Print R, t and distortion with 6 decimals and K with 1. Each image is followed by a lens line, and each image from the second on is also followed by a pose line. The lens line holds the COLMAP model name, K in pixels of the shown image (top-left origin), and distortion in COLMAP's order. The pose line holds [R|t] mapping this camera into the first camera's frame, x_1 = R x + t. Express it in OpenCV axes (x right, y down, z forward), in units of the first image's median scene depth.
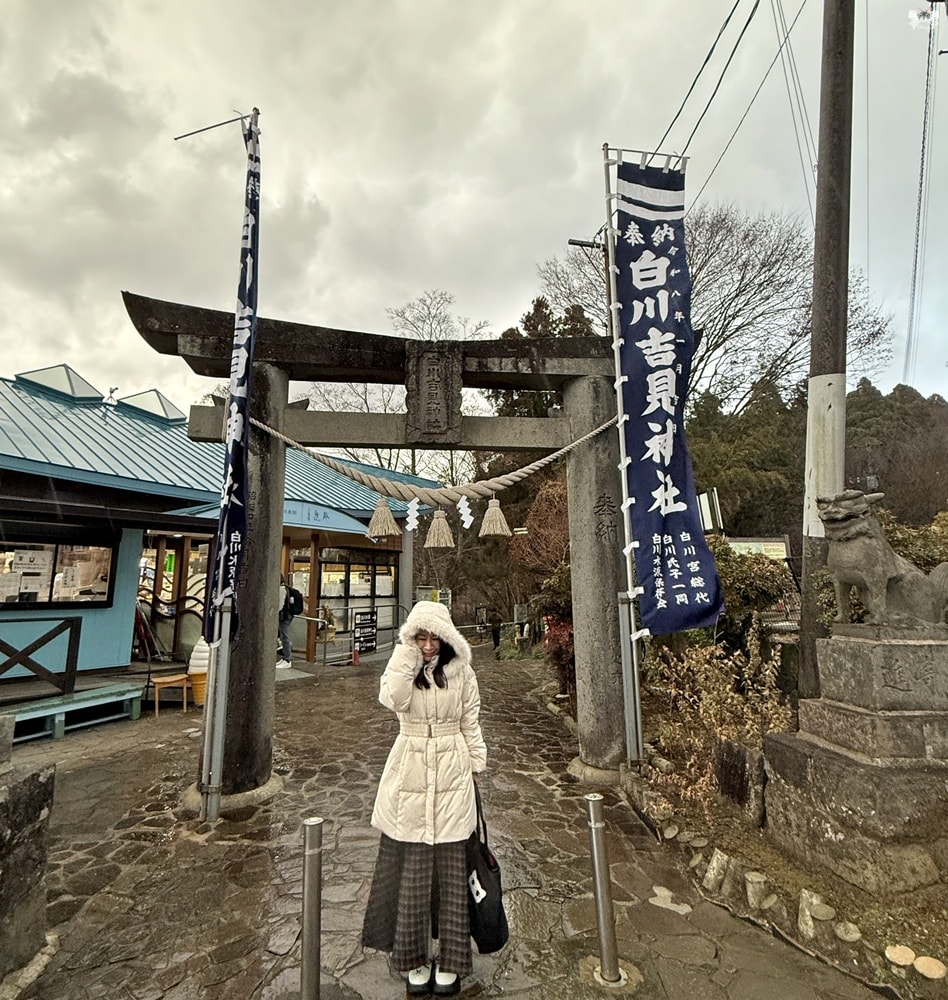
lens RADIAL K [[556.6, 0, 473.2], [0, 556.6, 482.3], [0, 0, 1]] dist [0.001423, -0.001152]
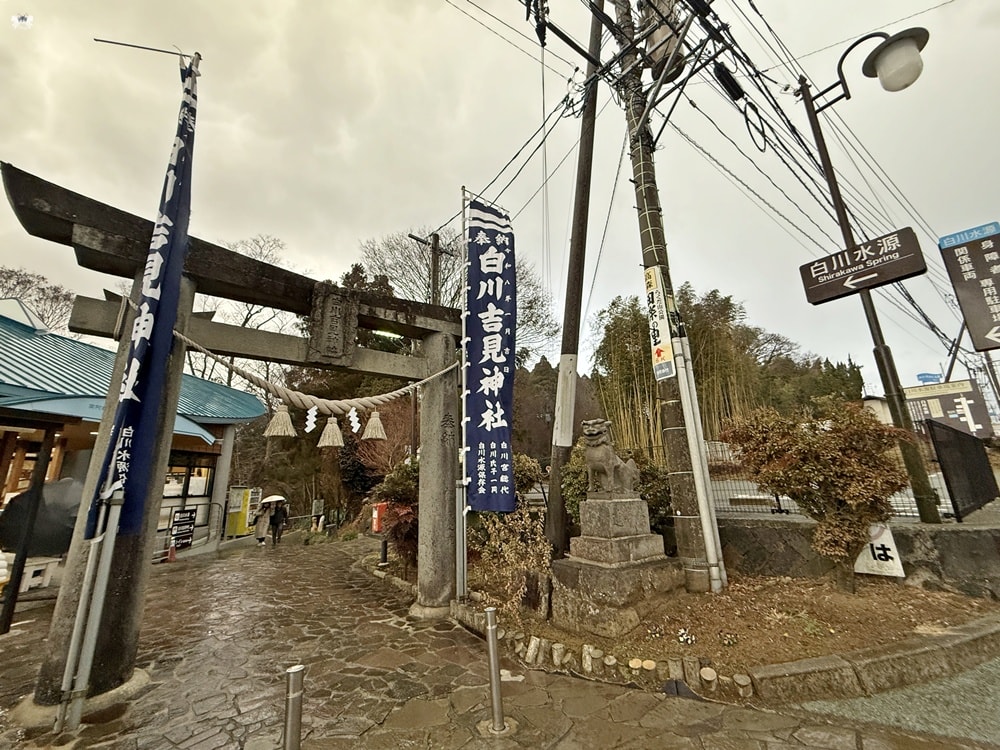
lens RADIAL K [[411.0, 0, 500.0], [0, 411.0, 375.0], [0, 0, 1]] dist [-0.001356, -0.000225]
pose [[0.852629, 0.112738, 0.510210, -0.236481], [-0.071746, 0.992458, -0.099399, 0.021392], [-0.517568, 0.048145, 0.854287, -0.004983]]
